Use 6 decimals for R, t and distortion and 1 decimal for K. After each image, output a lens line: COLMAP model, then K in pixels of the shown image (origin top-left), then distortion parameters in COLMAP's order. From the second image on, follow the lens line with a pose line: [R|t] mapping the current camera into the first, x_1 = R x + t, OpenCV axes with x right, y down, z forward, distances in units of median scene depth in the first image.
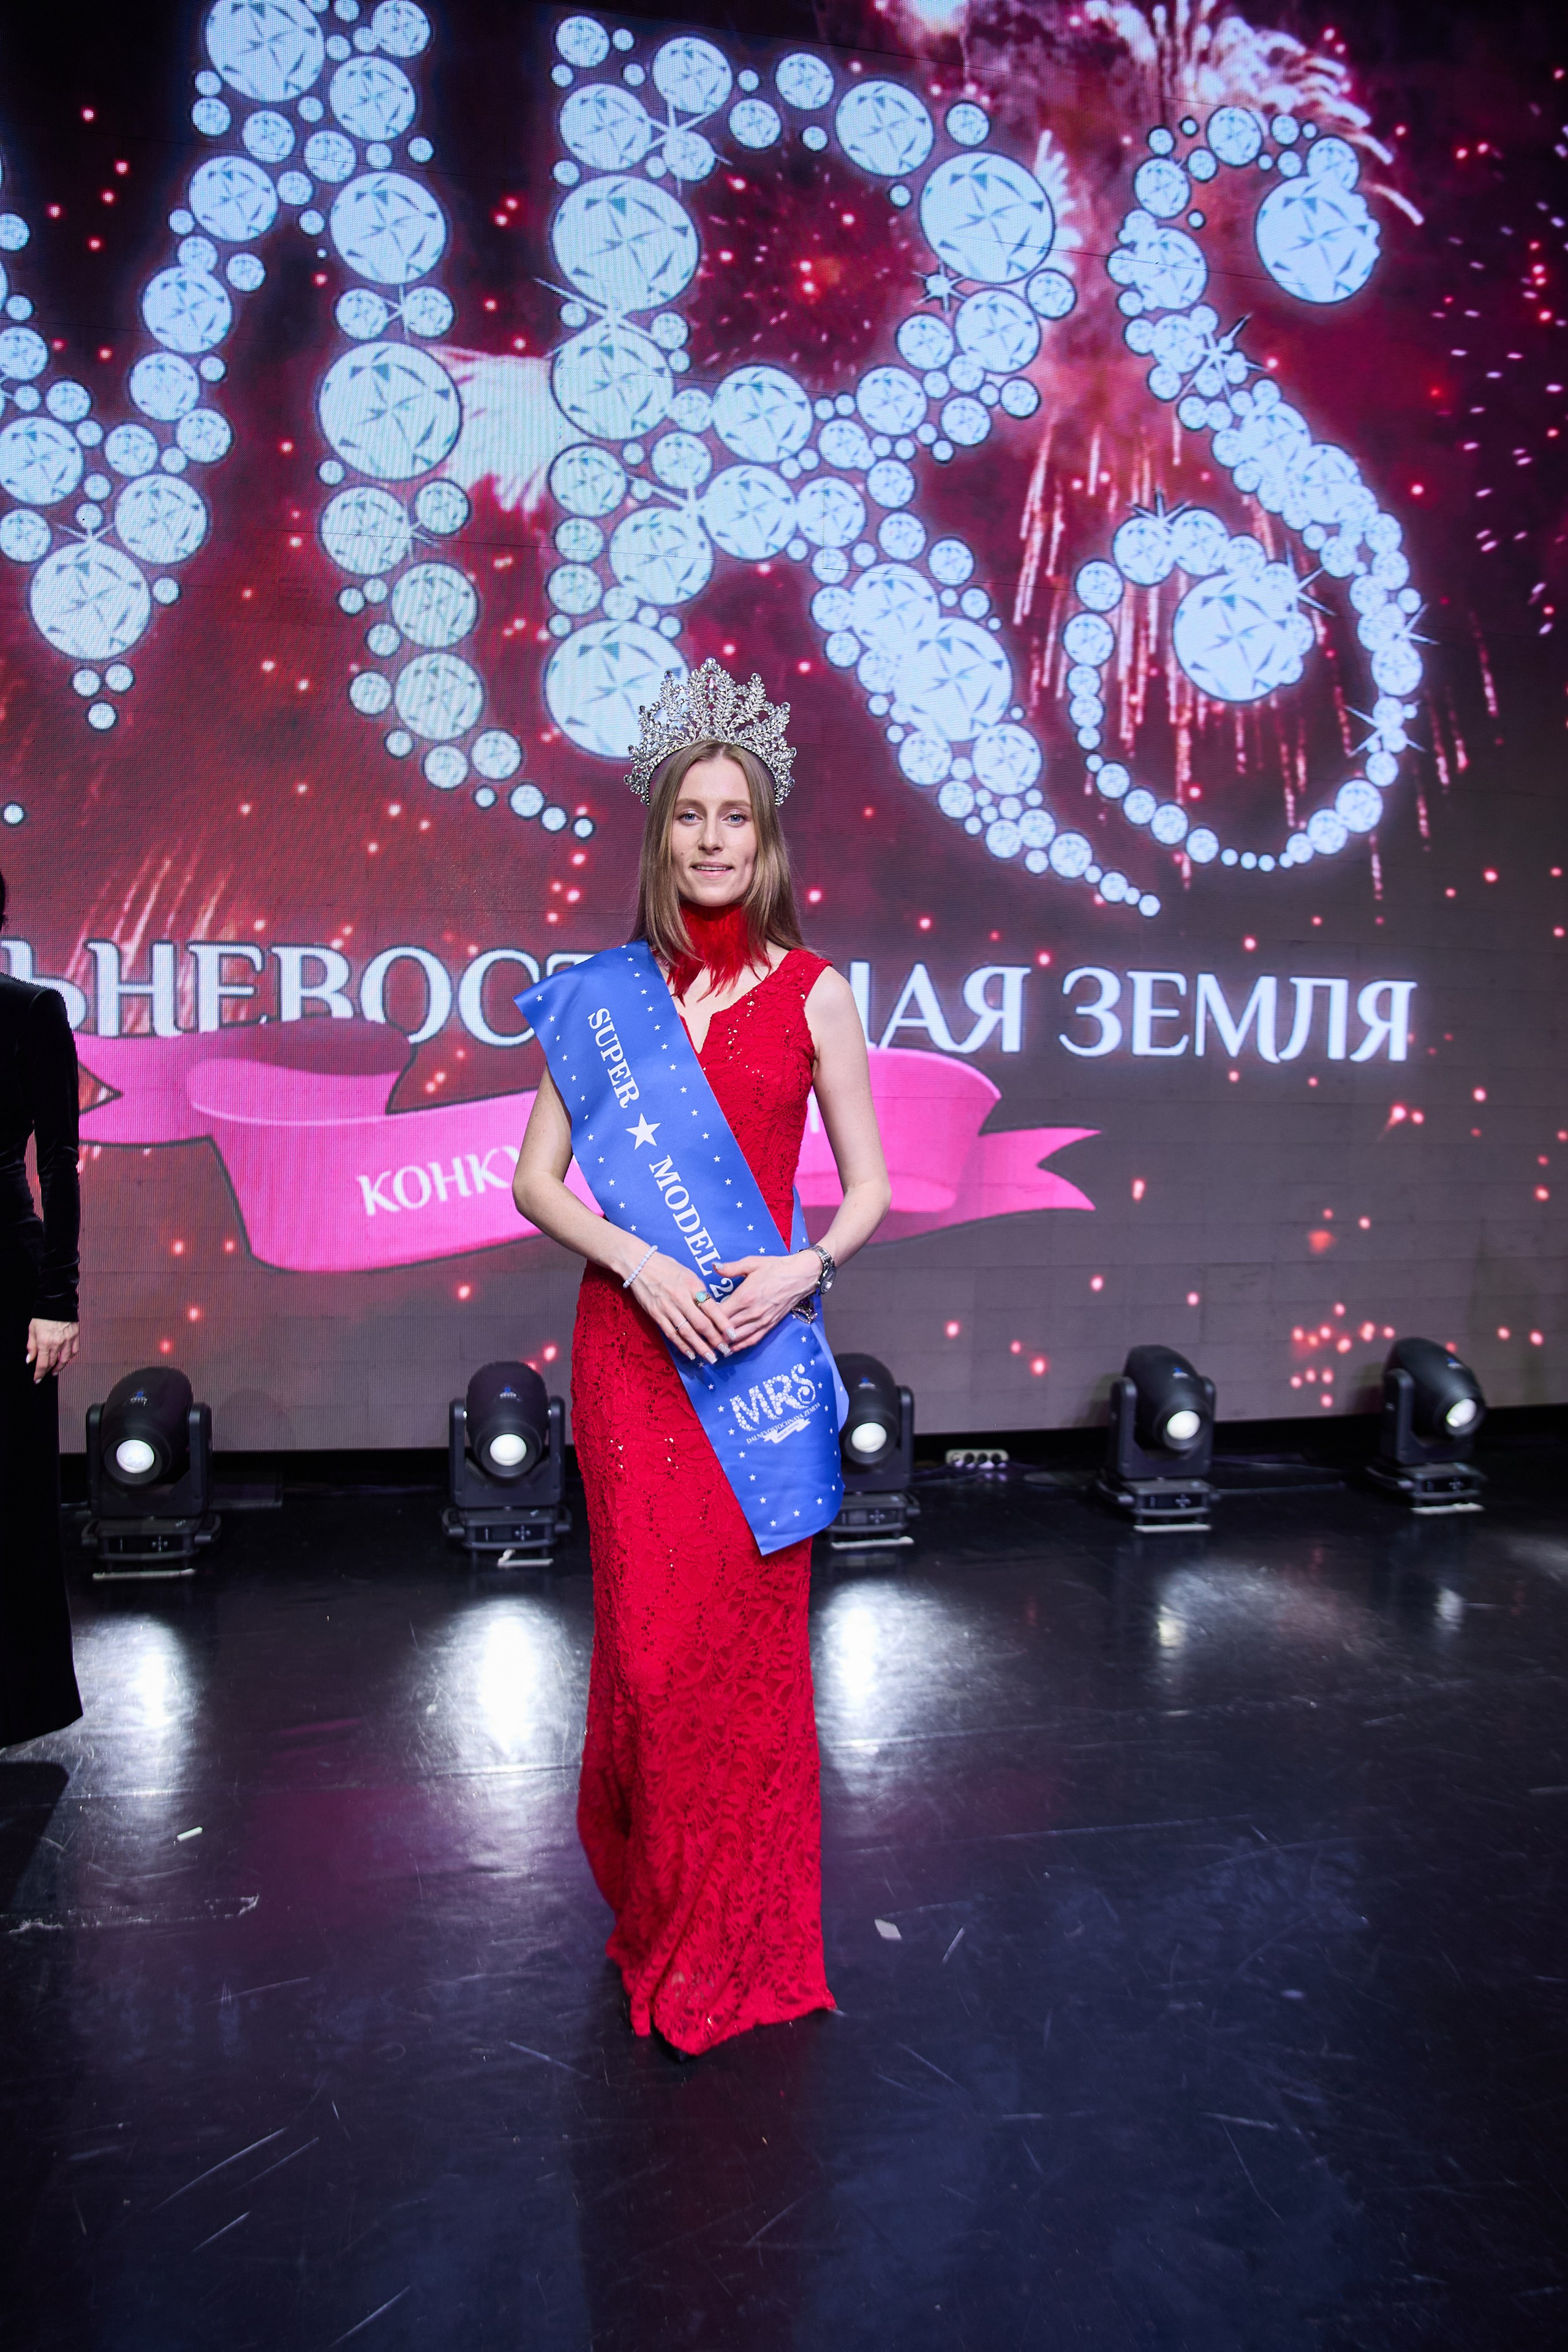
lens RADIAL K [[1621.0, 0, 786.2], [0, 1621.0, 1179.6], [0, 0, 1]] dist [-0.107256, 0.072253]
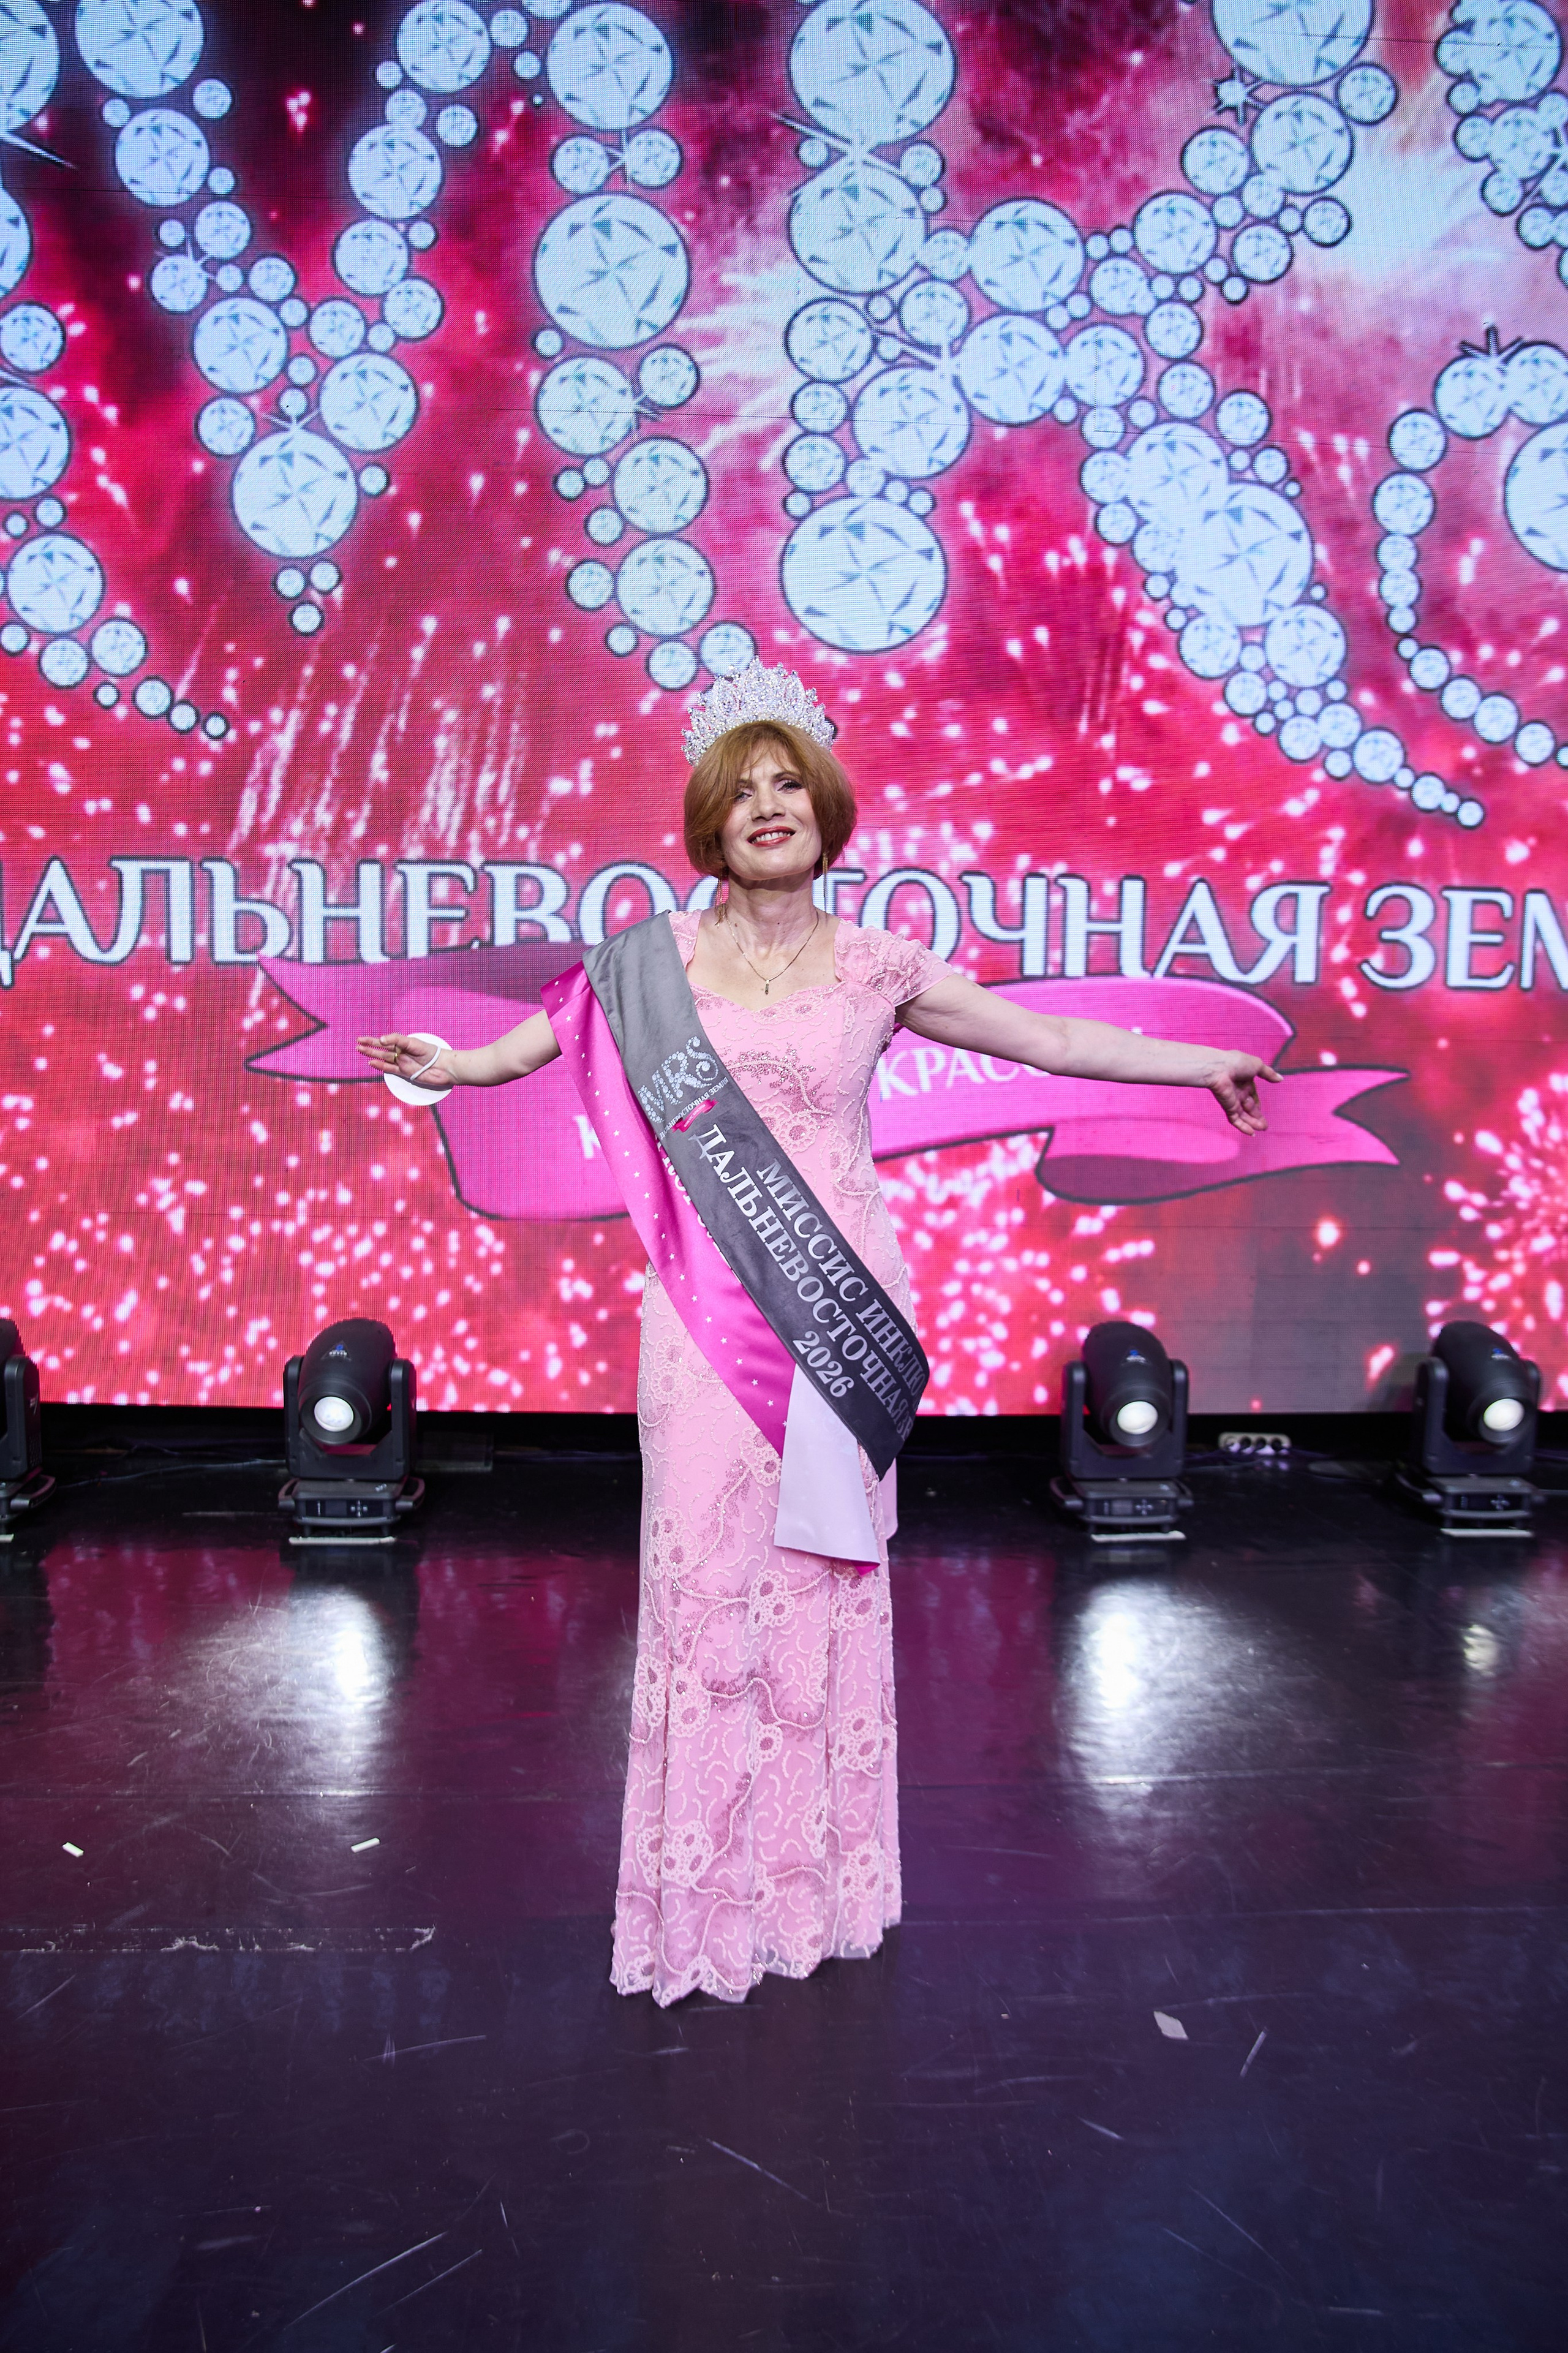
lens RADIAL K [[1621.6, 0, 770.8], [0, 1621.6, 1188.3], [0, 0, 1]] dist [-0.107256, 0.072253]
pose [[0.988213, 0.015314, -0.152318, -0.014195], [-0.011213, 0.999552, 0.027749, 0.012285], [0.152675, -0.025714, 0.987942, 0.102433]]
